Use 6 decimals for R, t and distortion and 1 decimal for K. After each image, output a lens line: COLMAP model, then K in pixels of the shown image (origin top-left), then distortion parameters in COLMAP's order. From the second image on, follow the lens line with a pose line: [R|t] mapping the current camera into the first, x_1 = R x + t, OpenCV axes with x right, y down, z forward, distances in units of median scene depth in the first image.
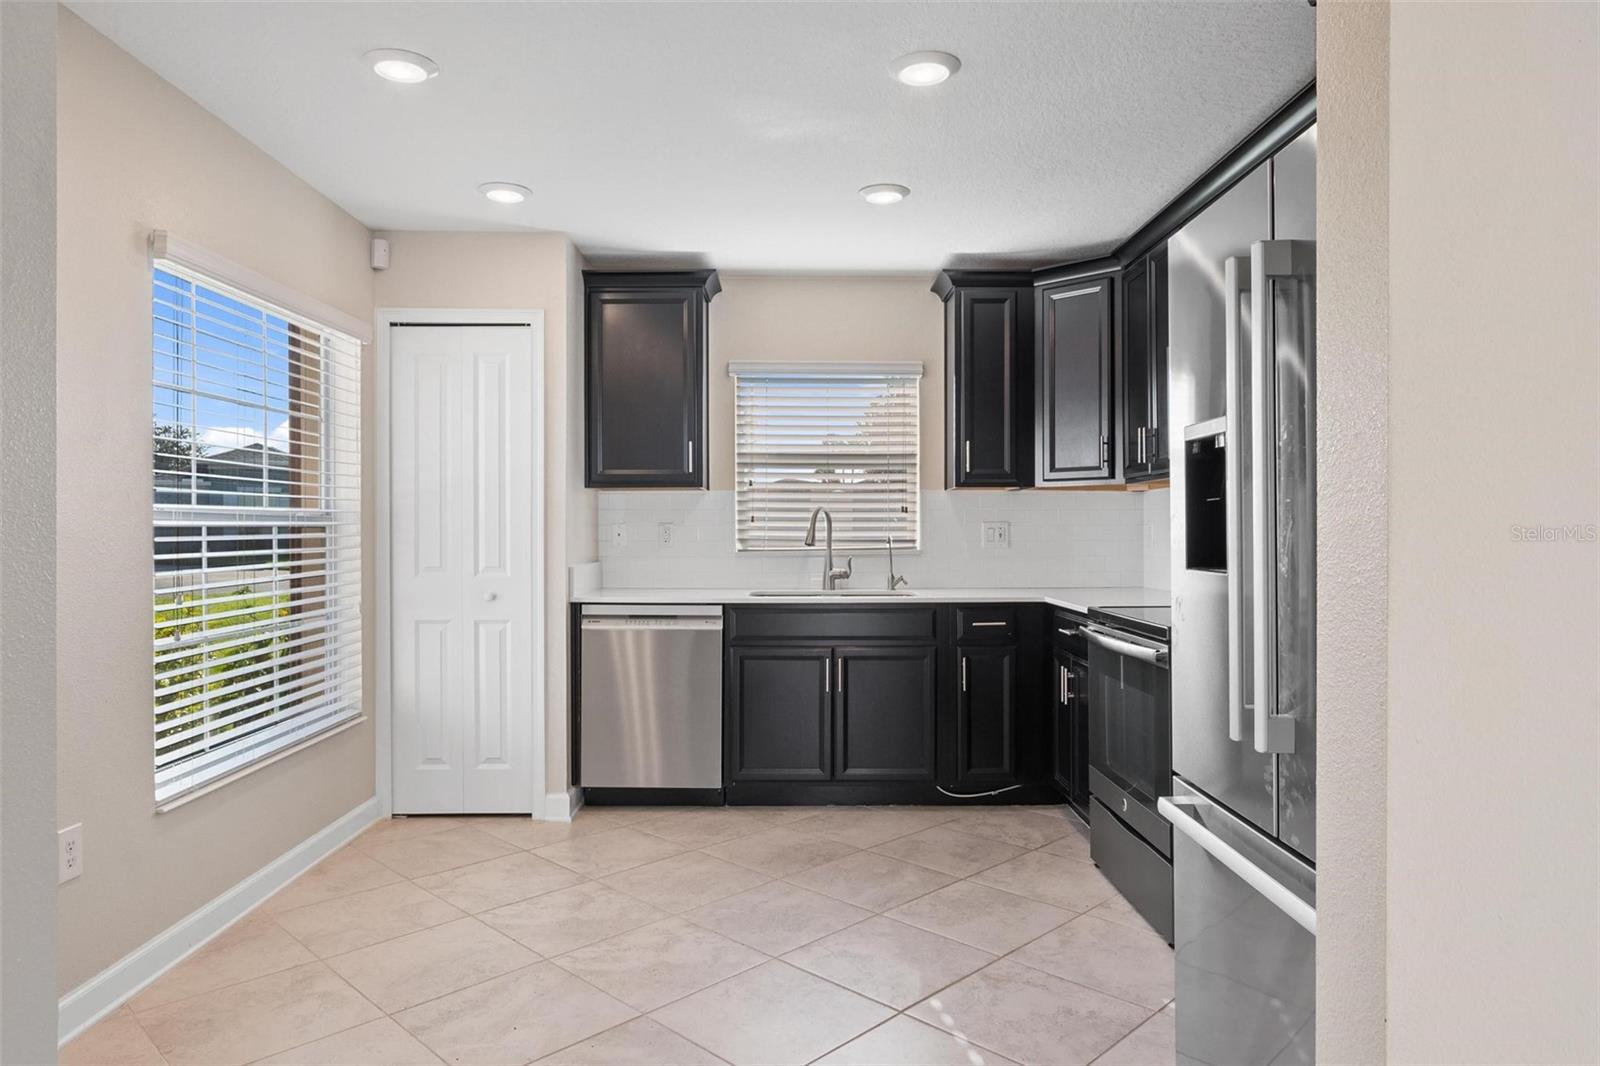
lens RADIAL K [[1013.1, 0, 808.0], [0, 1013.1, 531.2], [0, 0, 1]] dist [0.004266, 0.004962]
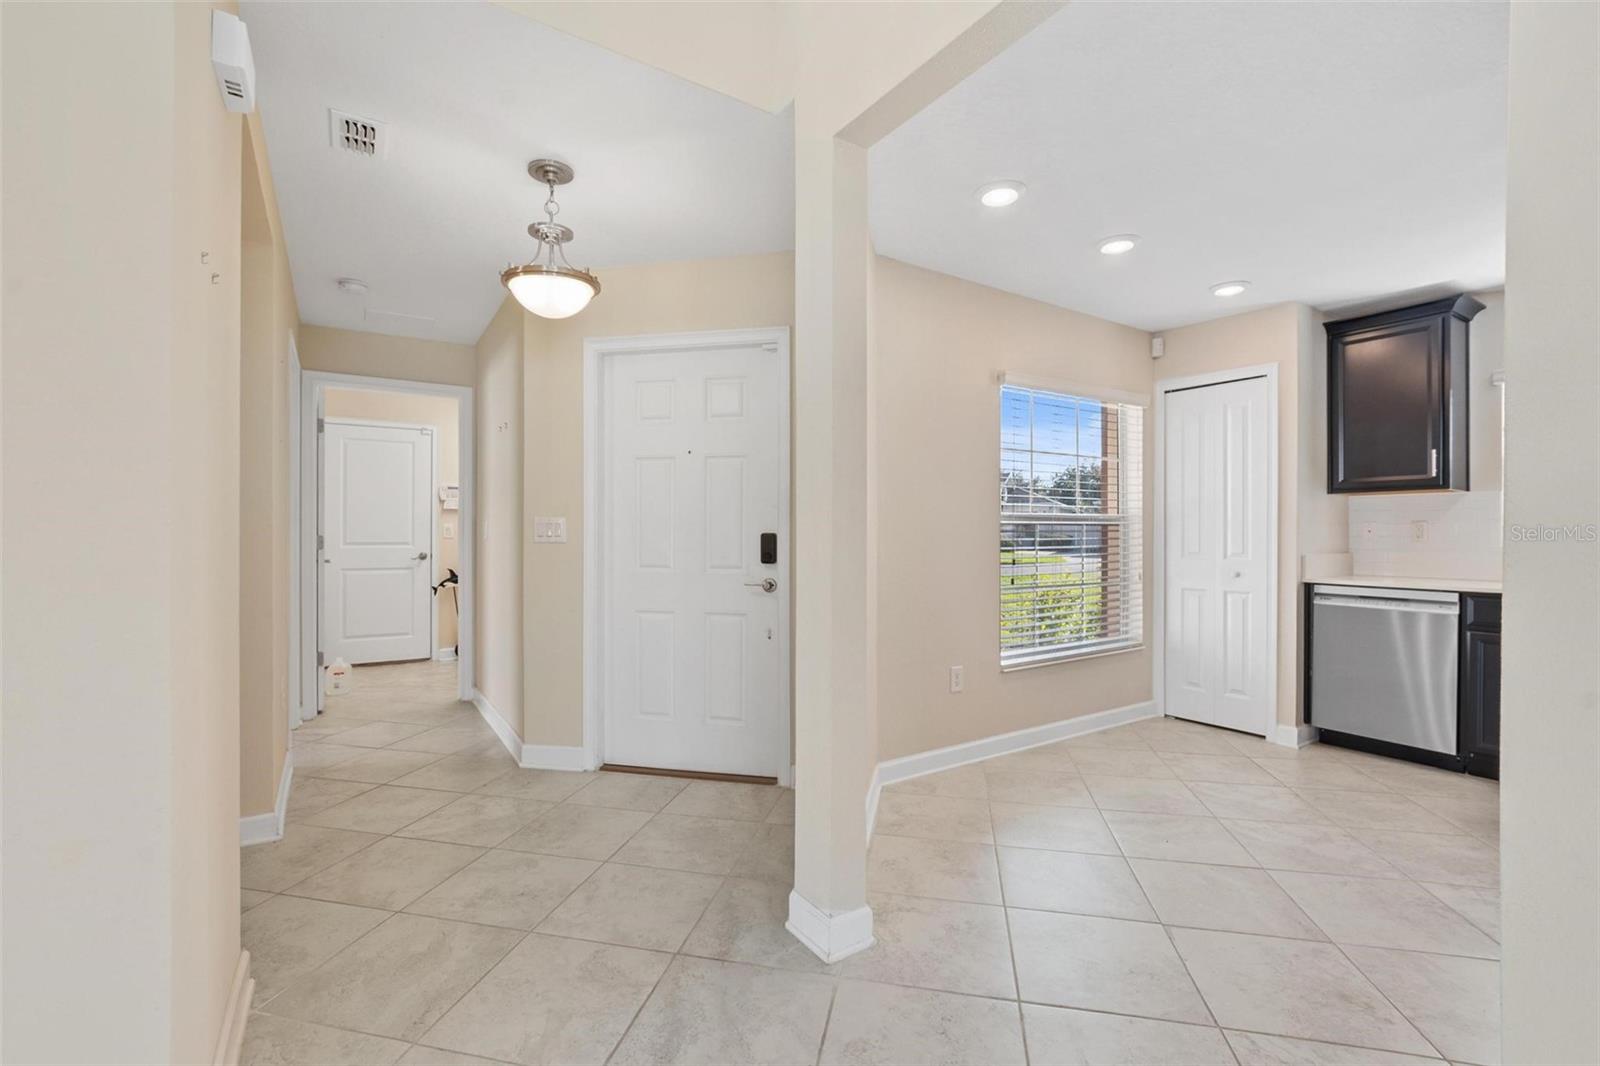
lens RADIAL K [[720.4, 0, 802.4], [0, 720.4, 536.7], [0, 0, 1]] dist [-0.011798, 0.002413]
pose [[0.545271, 0.004405, -0.838248, 0.191357], [-0.002363, 0.999990, 0.003718, 0.009983], [0.838257, -0.000046, 0.545276, -0.042222]]
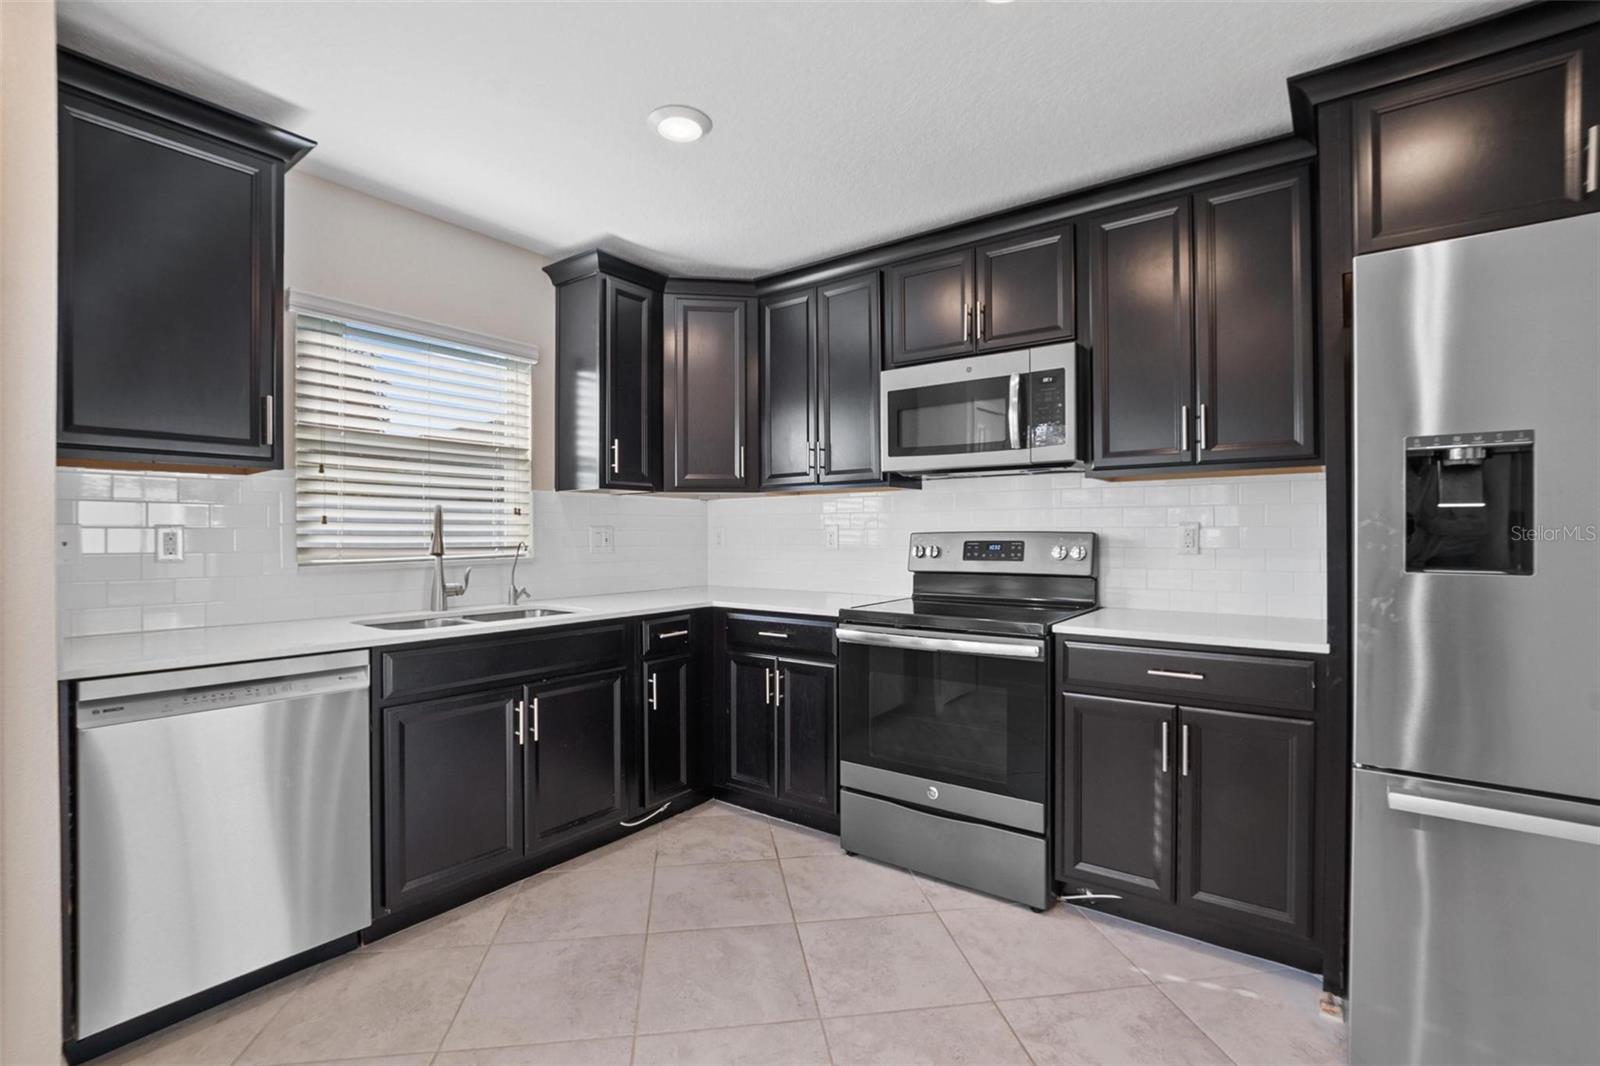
lens RADIAL K [[720.4, 0, 794.0], [0, 720.4, 536.7], [0, 0, 1]] dist [-0.011798, 0.002413]
pose [[0.611750, -0.002428, 0.791047, -0.299272], [0.000773, 0.999997, 0.002472, -0.001229], [-0.791051, -0.000901, 0.611750, 0.521339]]
